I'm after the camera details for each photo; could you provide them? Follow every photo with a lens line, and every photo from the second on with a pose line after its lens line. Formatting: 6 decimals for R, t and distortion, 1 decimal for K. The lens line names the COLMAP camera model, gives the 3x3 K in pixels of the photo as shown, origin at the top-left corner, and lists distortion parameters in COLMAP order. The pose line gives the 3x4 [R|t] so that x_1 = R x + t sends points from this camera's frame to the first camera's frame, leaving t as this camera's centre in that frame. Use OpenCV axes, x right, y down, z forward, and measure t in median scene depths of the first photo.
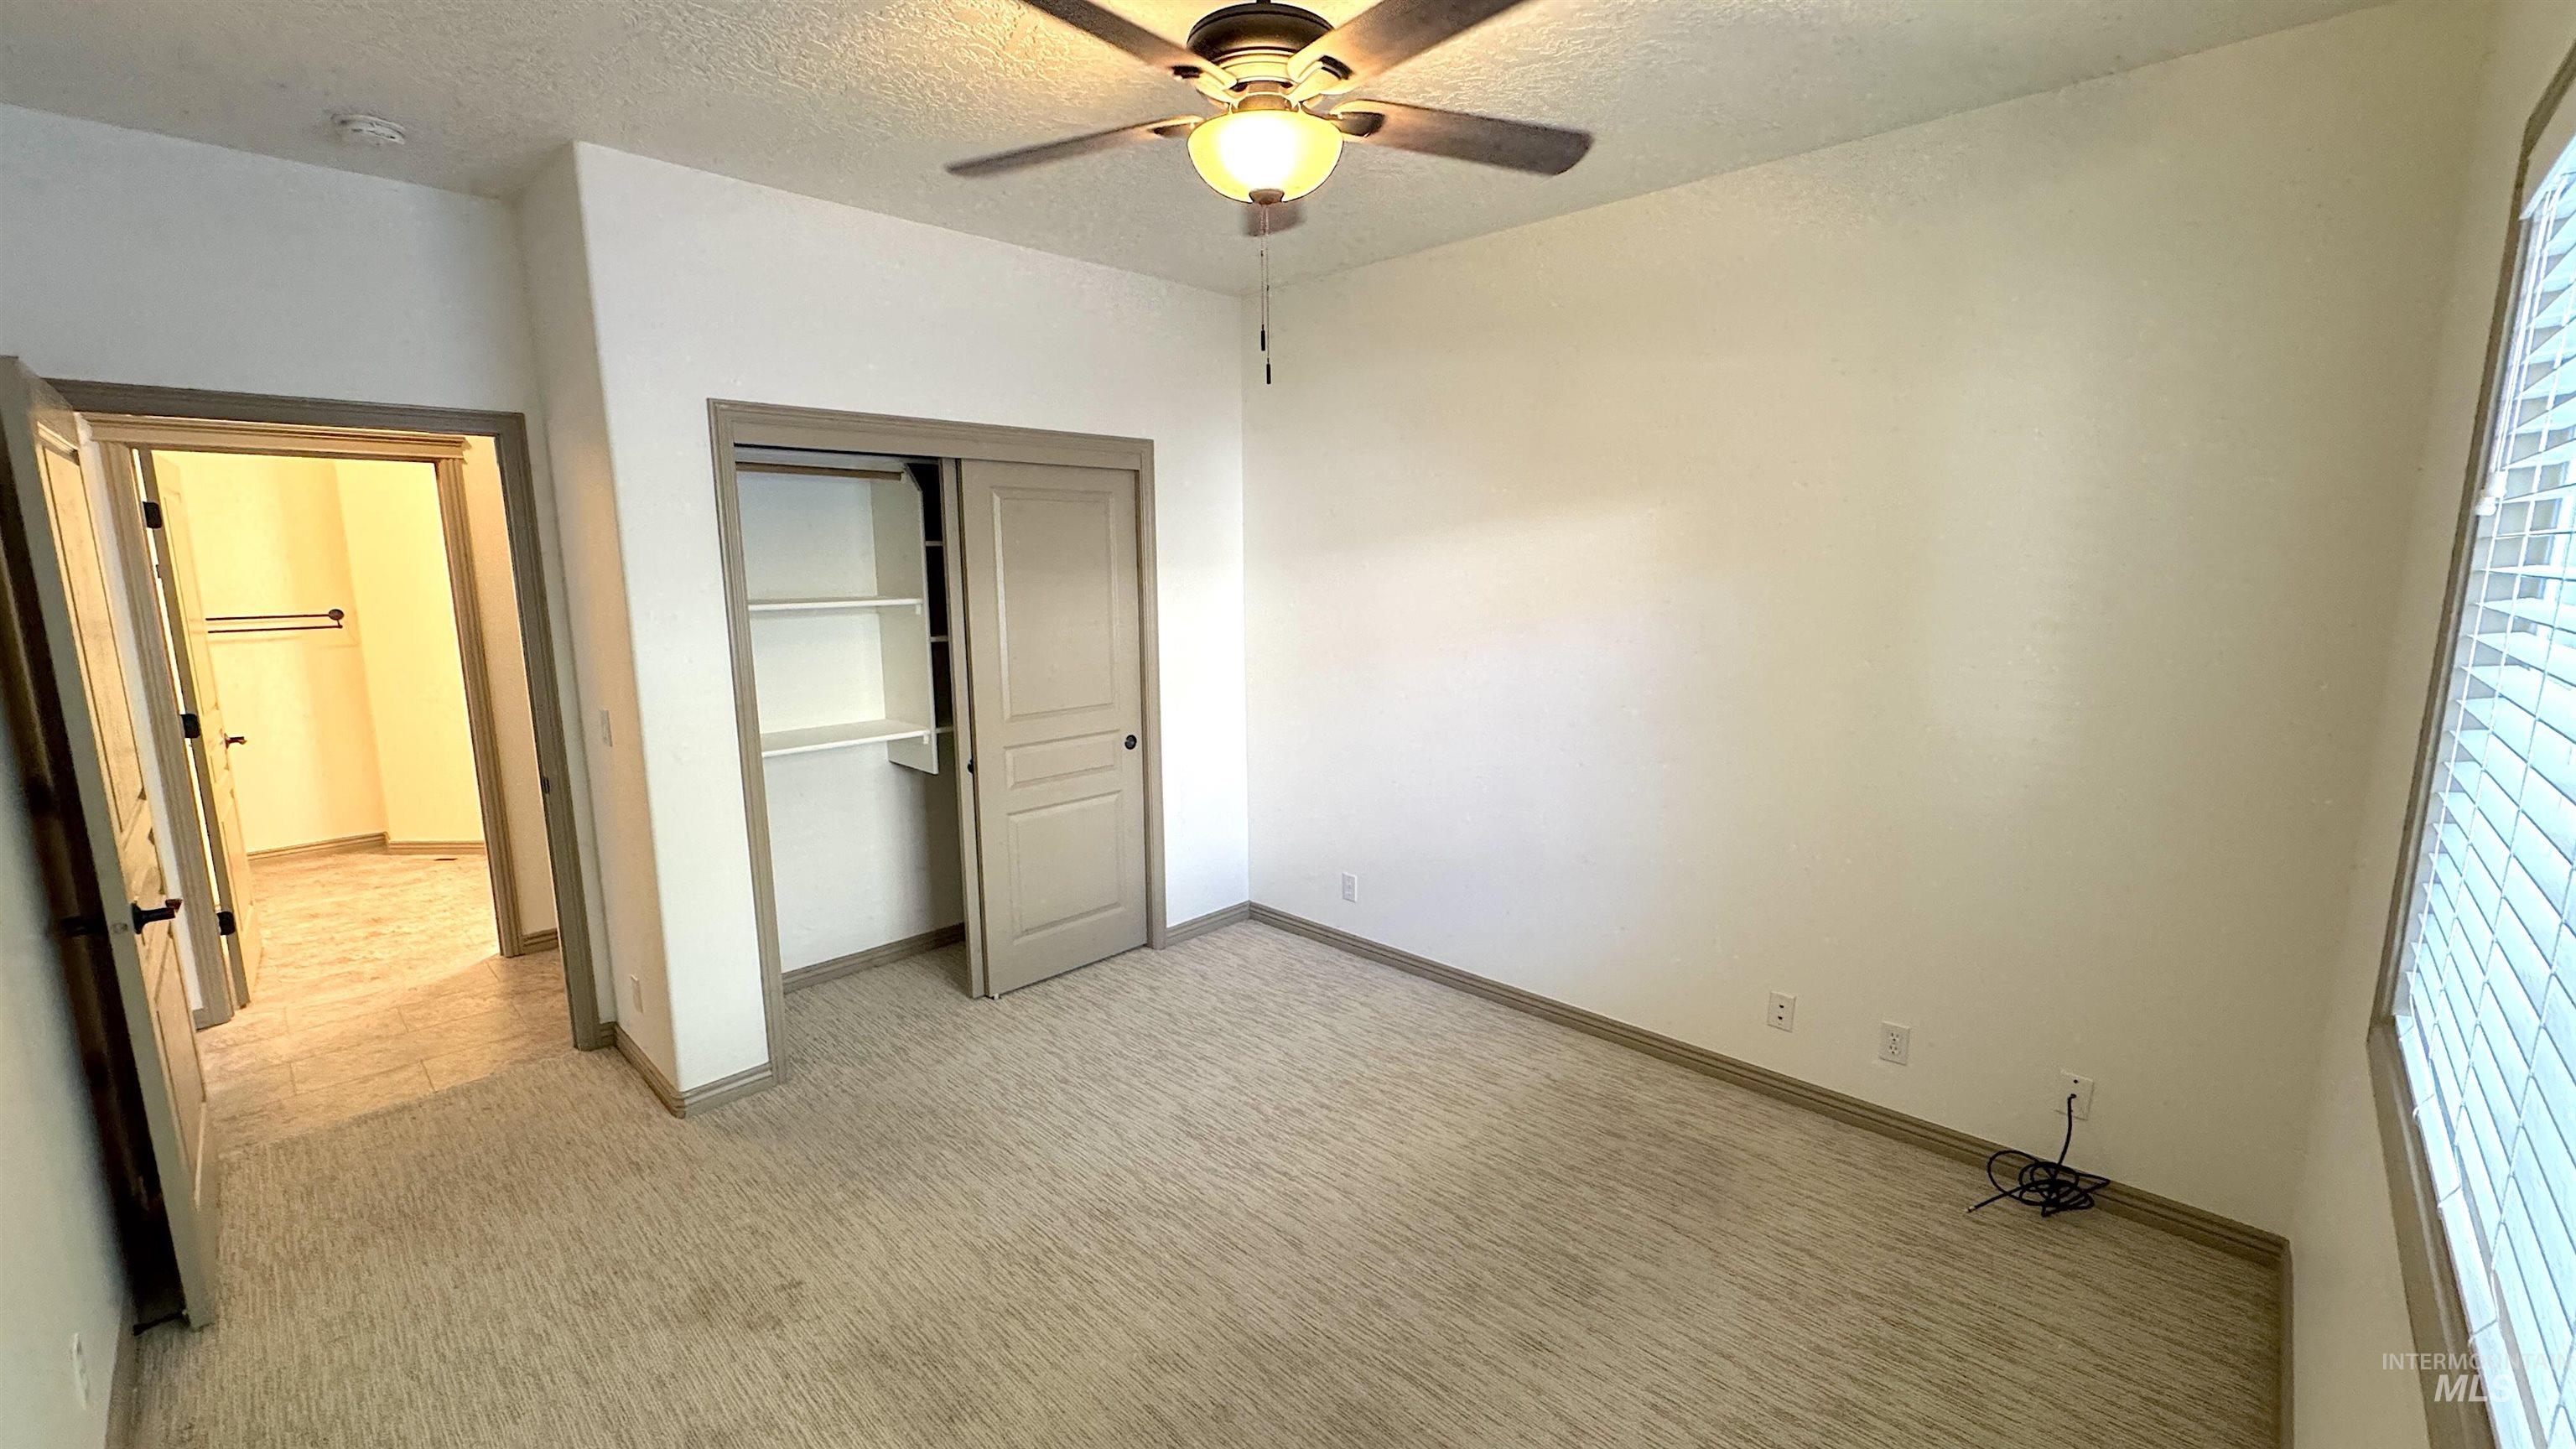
lens RADIAL K [[1027.3, 0, 1284.1], [0, 1027.3, 721.7], [0, 0, 1]] dist [-0.001015, 0.001007]
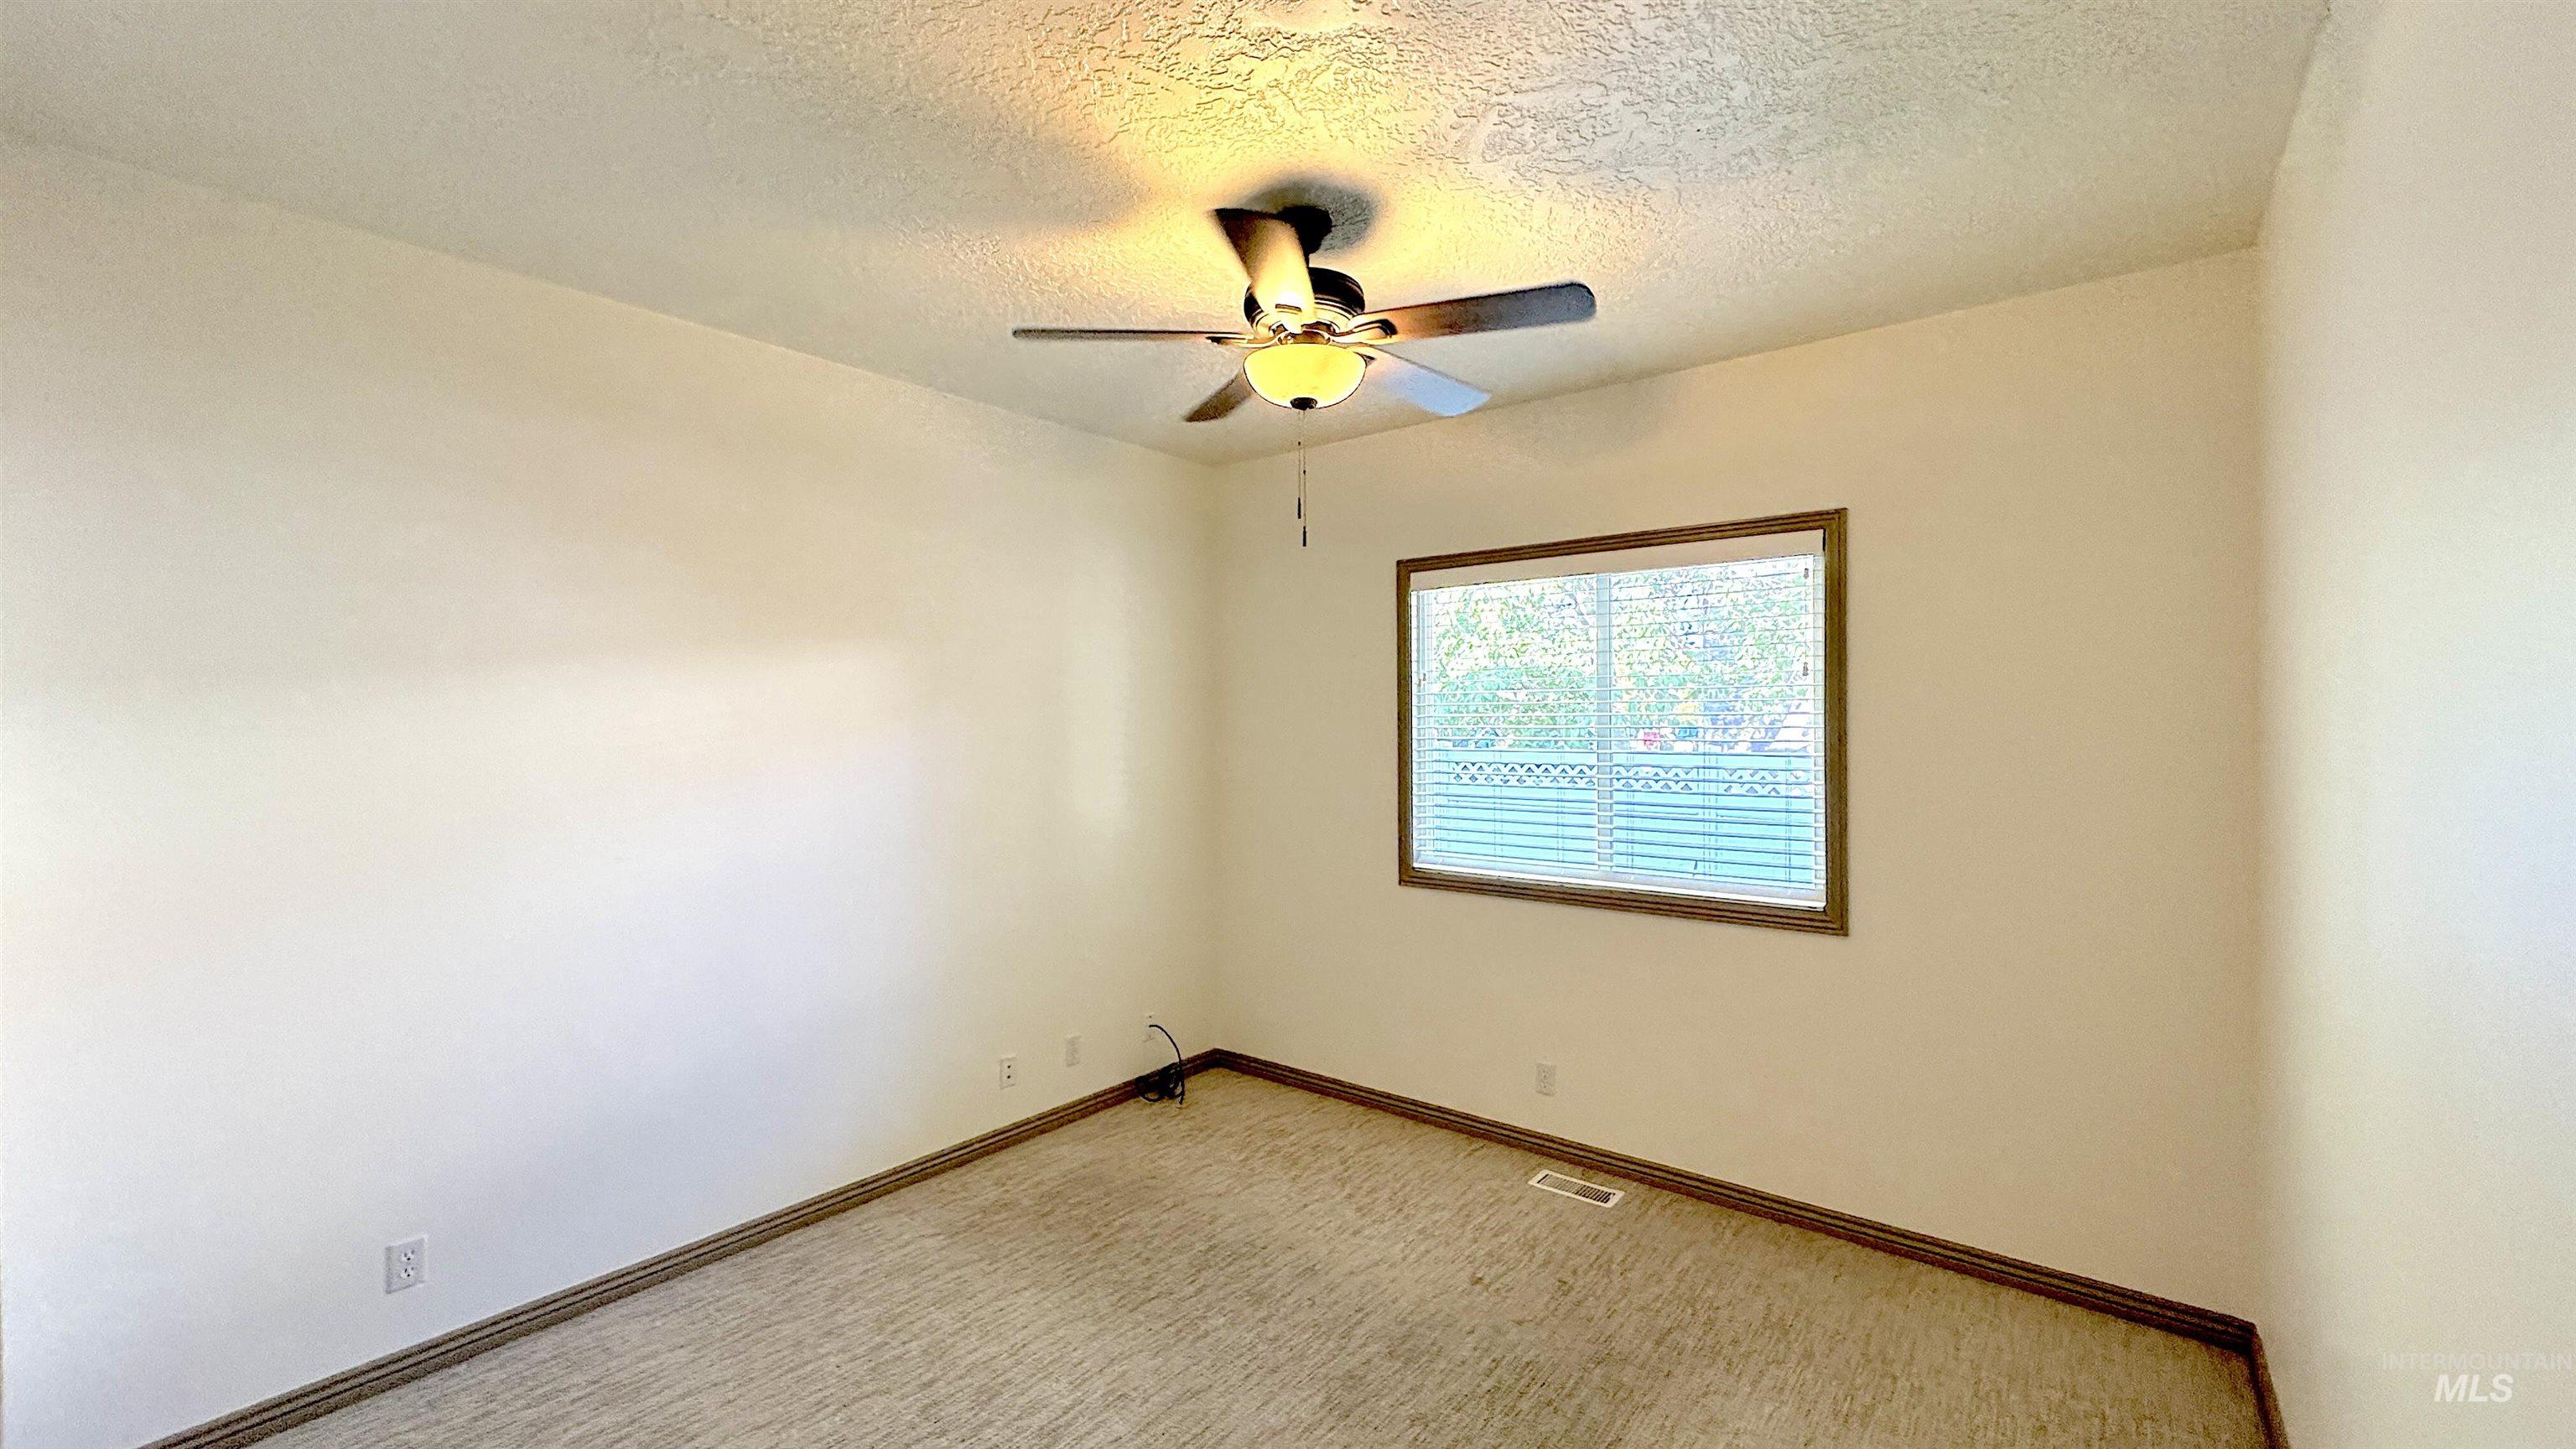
lens RADIAL K [[1027.3, 0, 1284.9], [0, 1027.3, 725.5], [0, 0, 1]] dist [-0.001015, 0.001007]
pose [[-0.095258, 0.004628, 0.995442, -0.759018], [0.166044, 0.986054, 0.011305, -0.080461], [-0.981507, 0.166364, -0.094698, 0.722940]]
